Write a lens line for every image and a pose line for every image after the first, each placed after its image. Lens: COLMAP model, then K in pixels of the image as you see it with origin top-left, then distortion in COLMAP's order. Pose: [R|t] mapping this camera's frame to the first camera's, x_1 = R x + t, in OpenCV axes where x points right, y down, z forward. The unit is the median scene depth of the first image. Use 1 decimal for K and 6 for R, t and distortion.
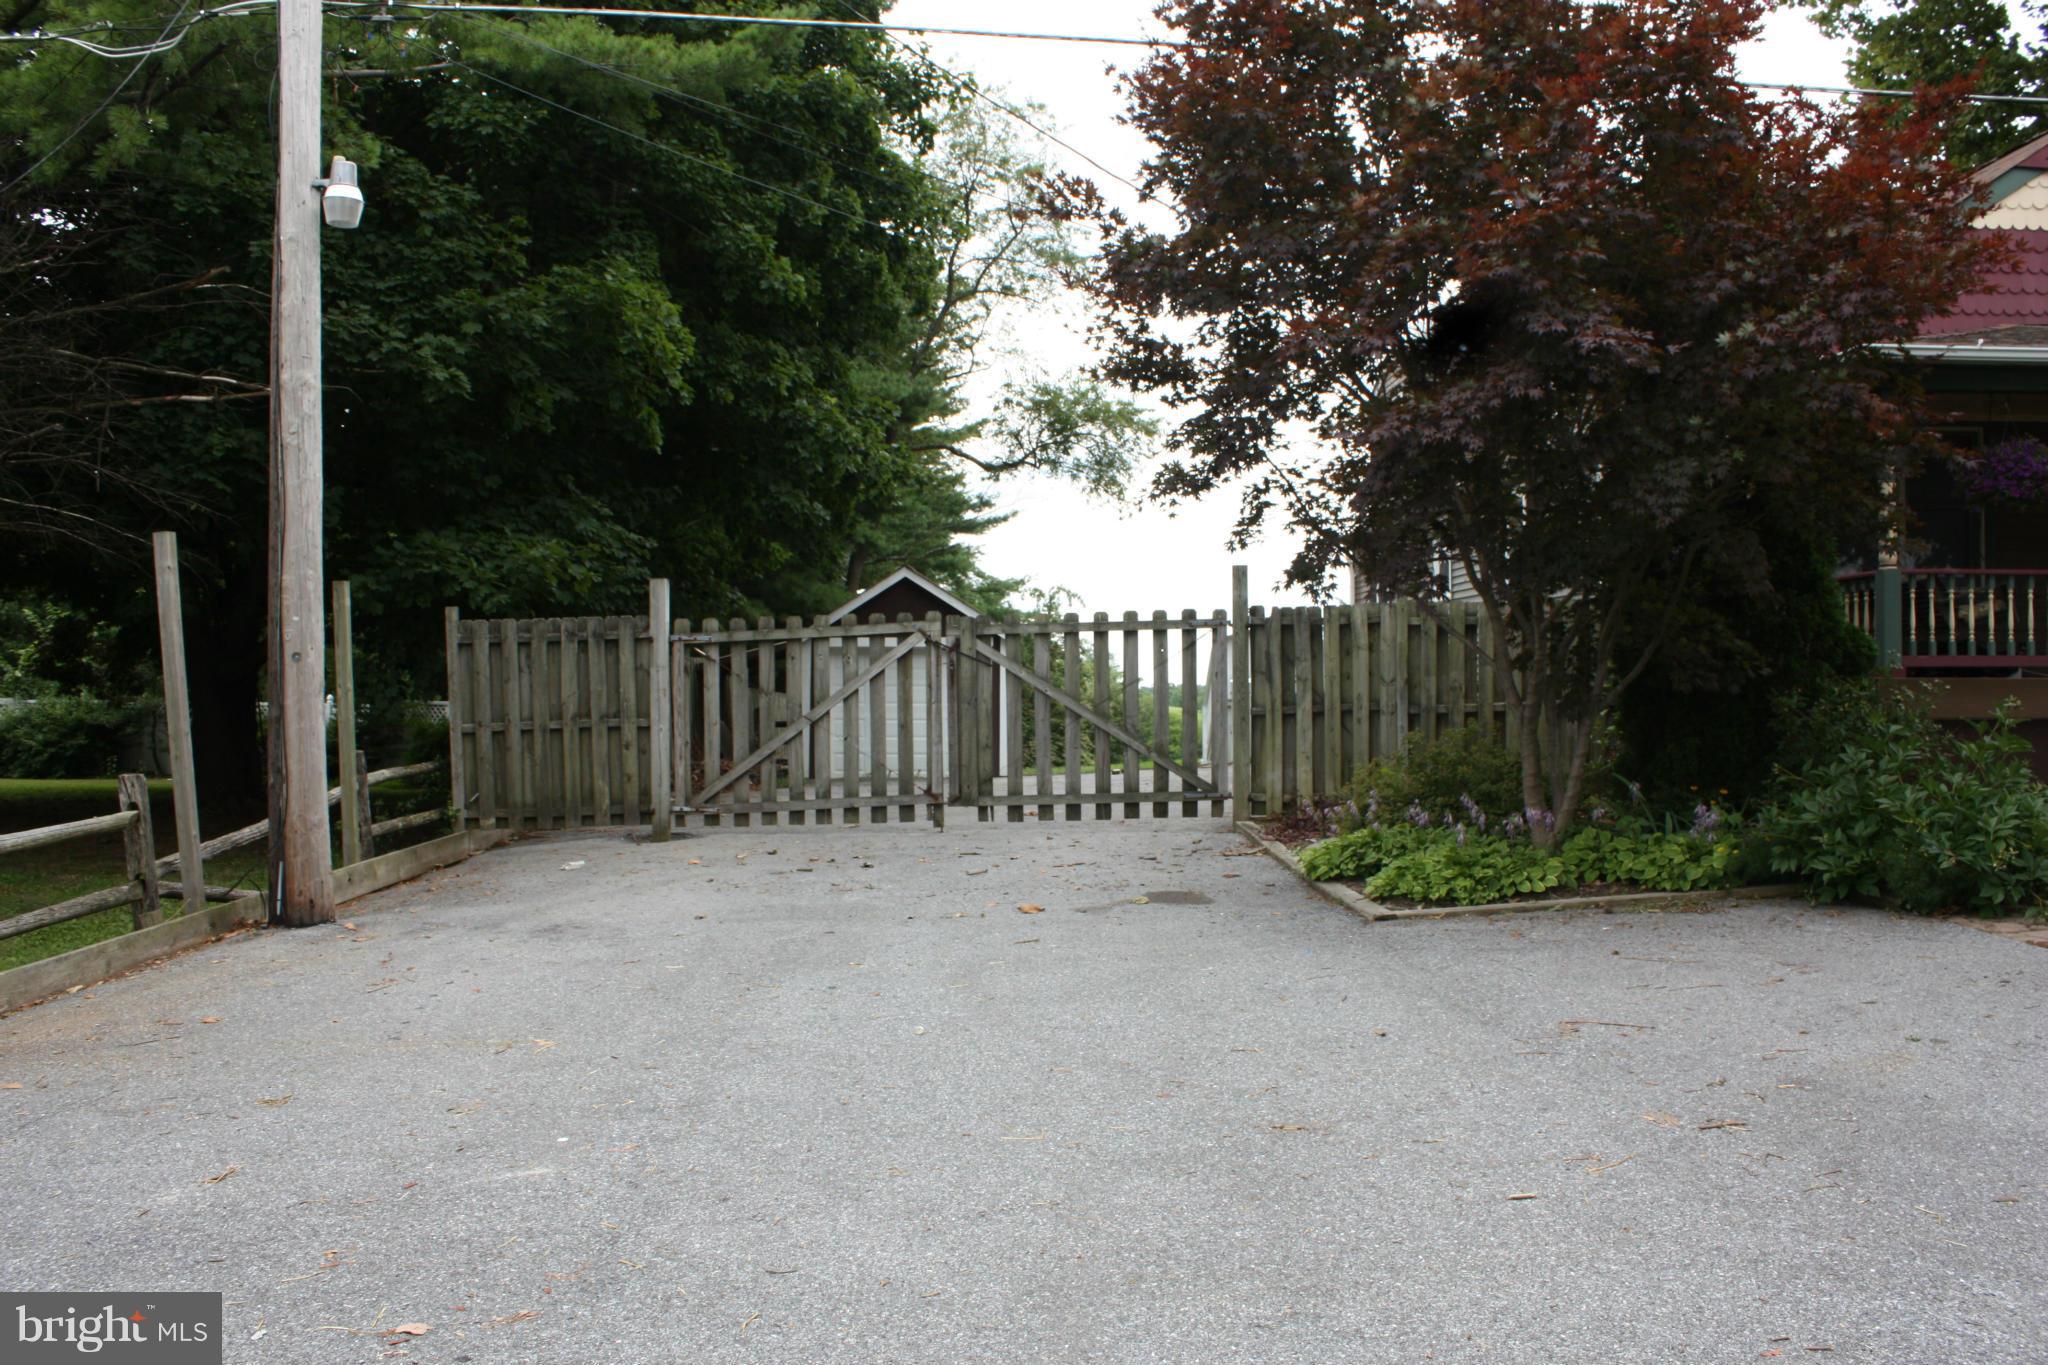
lens RADIAL K [[1714.7, 0, 1036.3], [0, 1714.7, 676.4], [0, 0, 1]] dist [-0.165286, 0.151555]
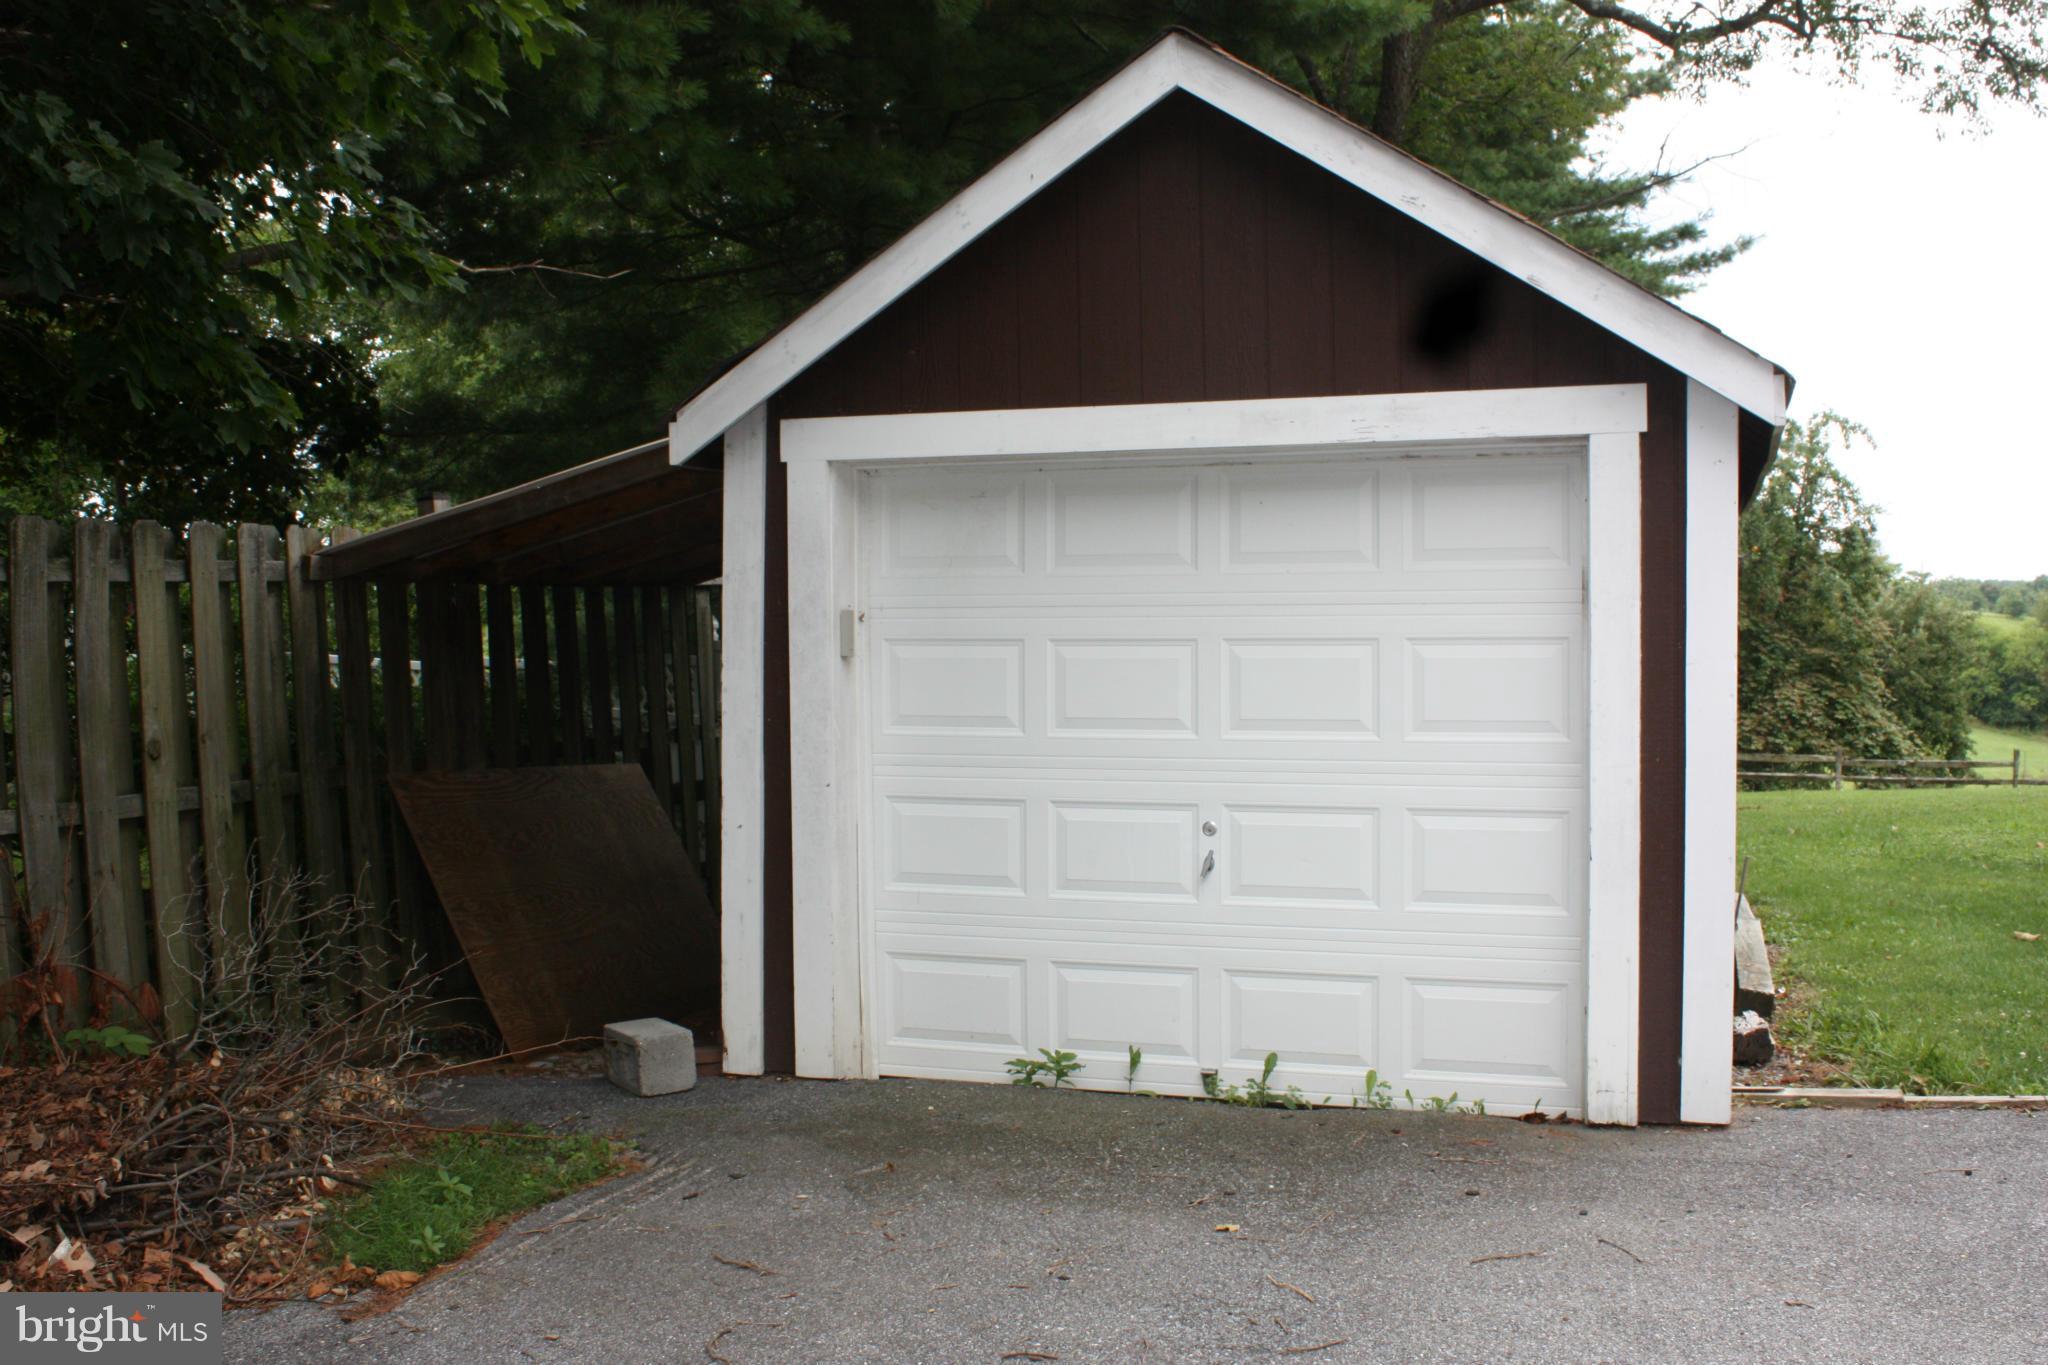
lens RADIAL K [[1714.7, 0, 1036.3], [0, 1714.7, 676.4], [0, 0, 1]] dist [-0.165286, 0.151555]
pose [[0.916163, 0.011075, -0.400652, -0.006764], [0.013123, 0.998253, 0.057601, -0.000396], [0.400590, -0.058030, 0.914418, 0.469881]]
